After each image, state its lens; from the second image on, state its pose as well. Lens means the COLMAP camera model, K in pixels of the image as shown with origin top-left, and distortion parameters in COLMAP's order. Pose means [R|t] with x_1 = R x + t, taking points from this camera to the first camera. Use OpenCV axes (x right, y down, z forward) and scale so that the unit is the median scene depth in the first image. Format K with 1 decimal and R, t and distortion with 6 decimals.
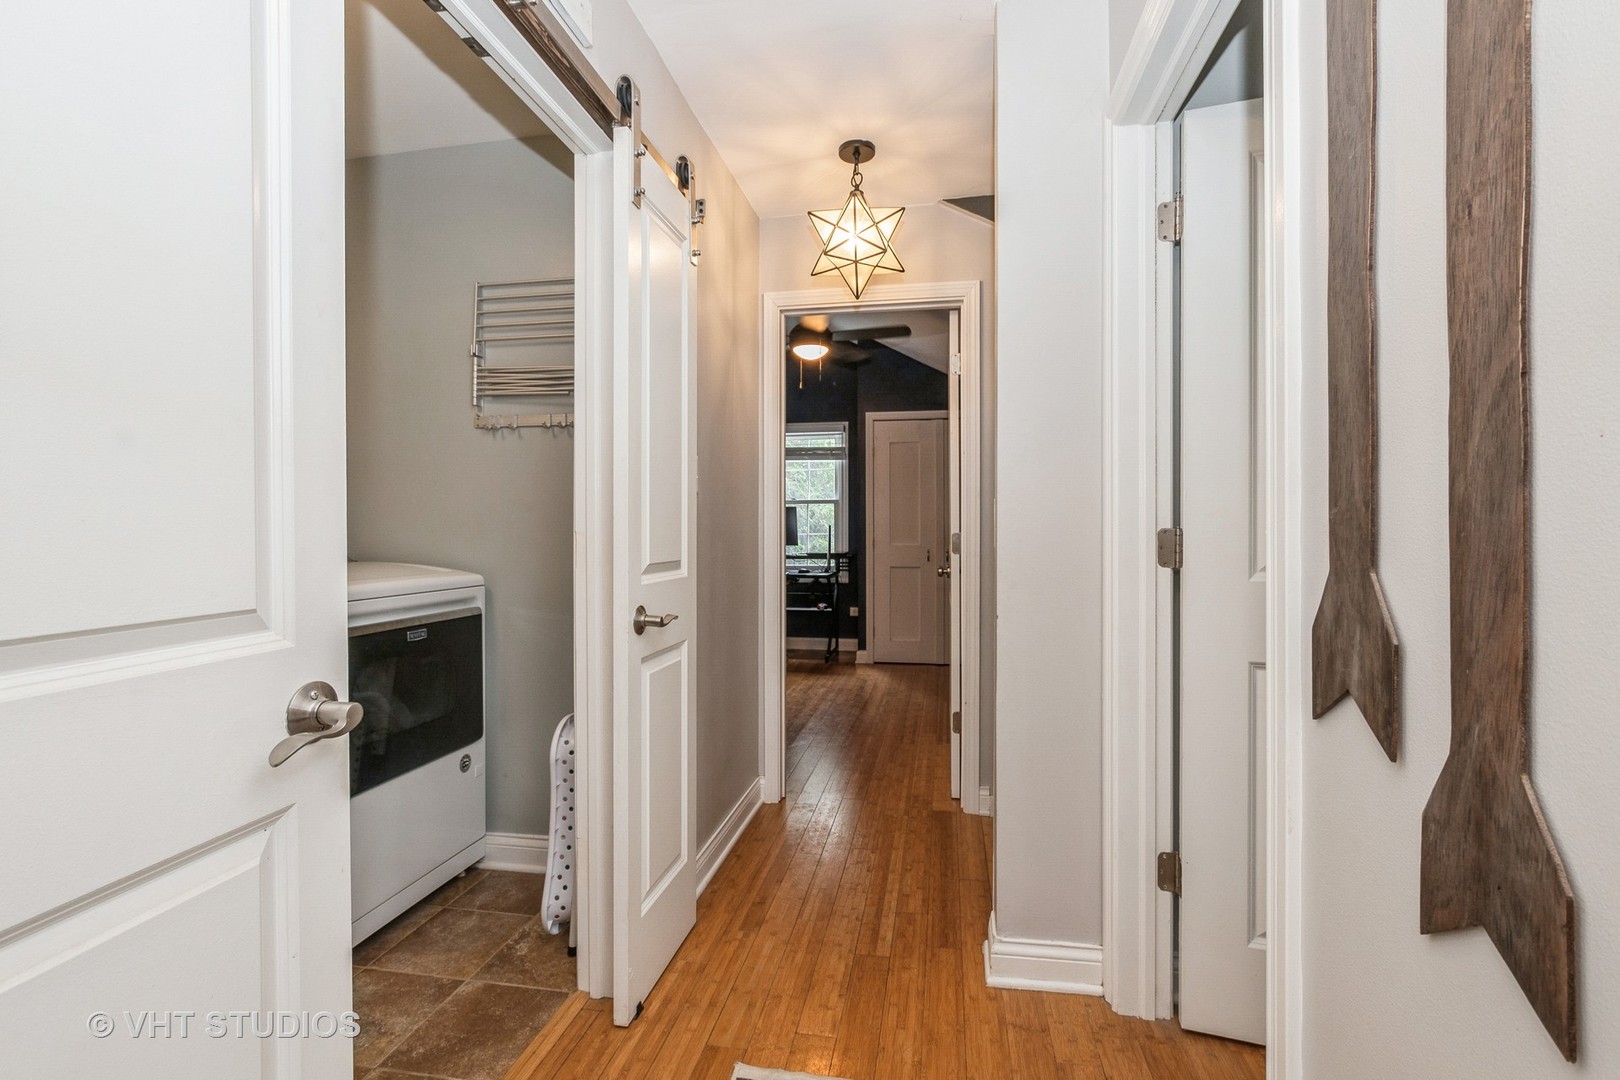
lens RADIAL K [[731.9, 0, 814.3], [0, 731.9, 537.7], [0, 0, 1]] dist [-0.001777, -0.000706]
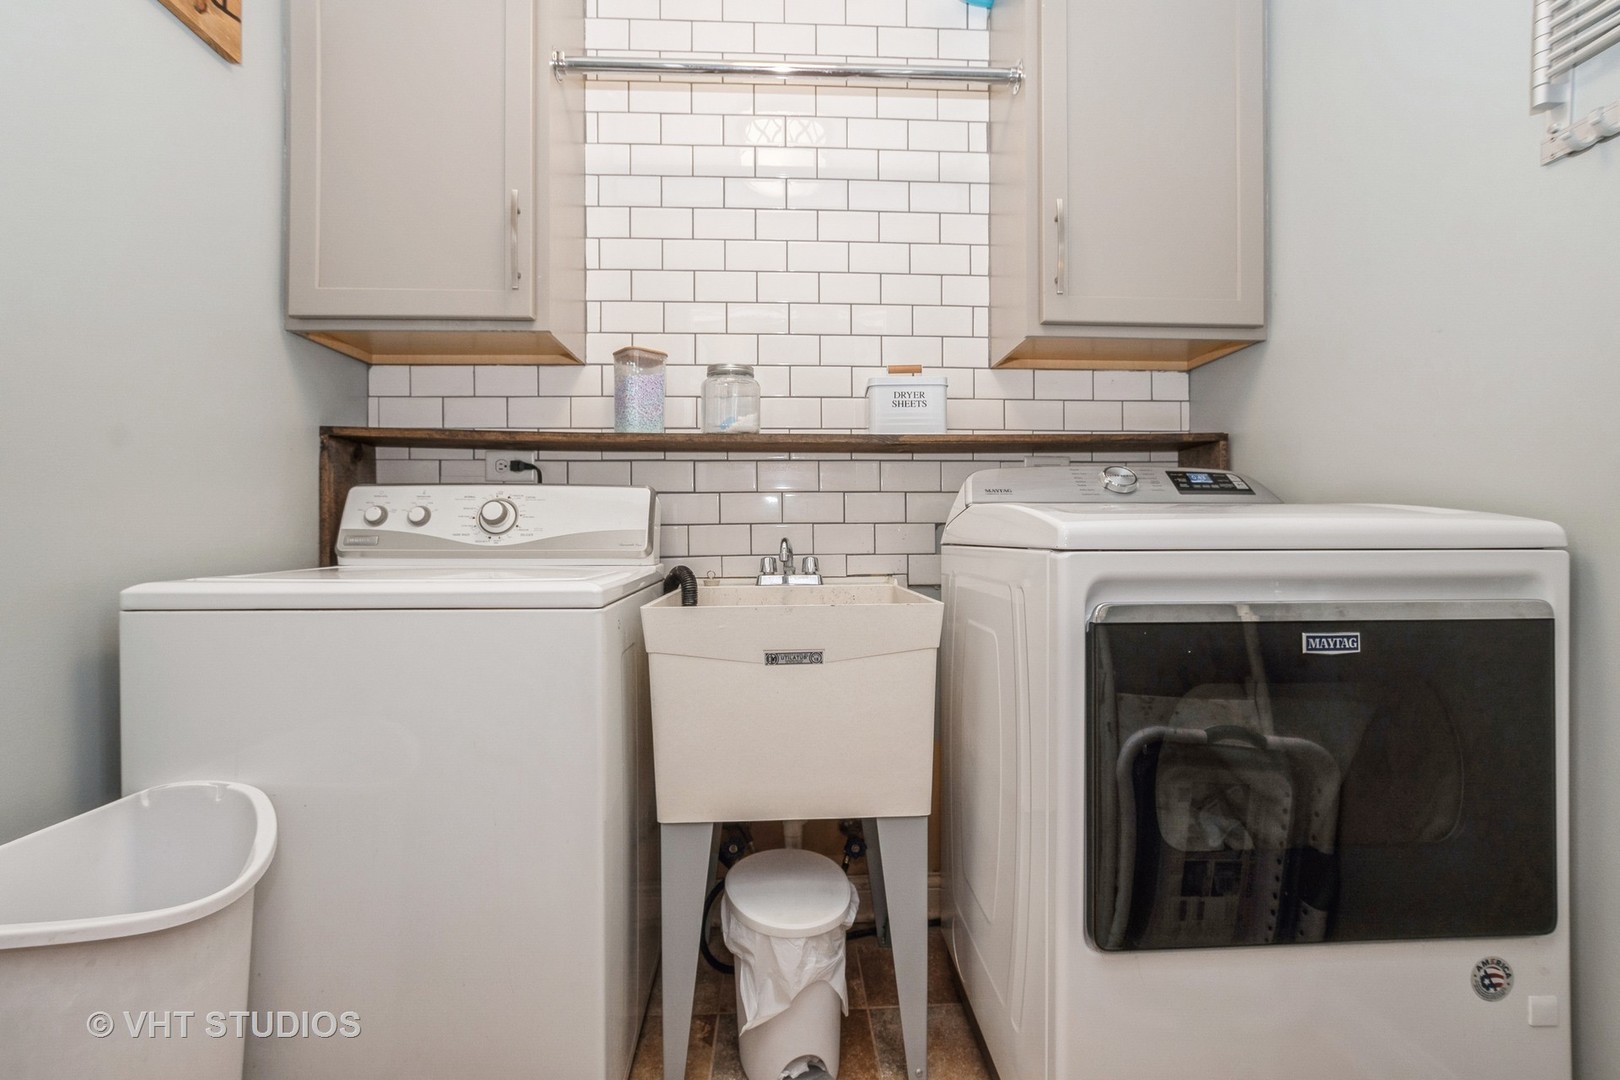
lens RADIAL K [[731.9, 0, 810.0], [0, 731.9, 534.9], [0, 0, 1]] dist [-0.001777, -0.000706]
pose [[0.227693, 0.002762, -0.973729, -0.164328], [-0.004969, 0.999986, 0.001675, 0.060313], [0.973720, 0.004458, 0.227704, 0.522490]]
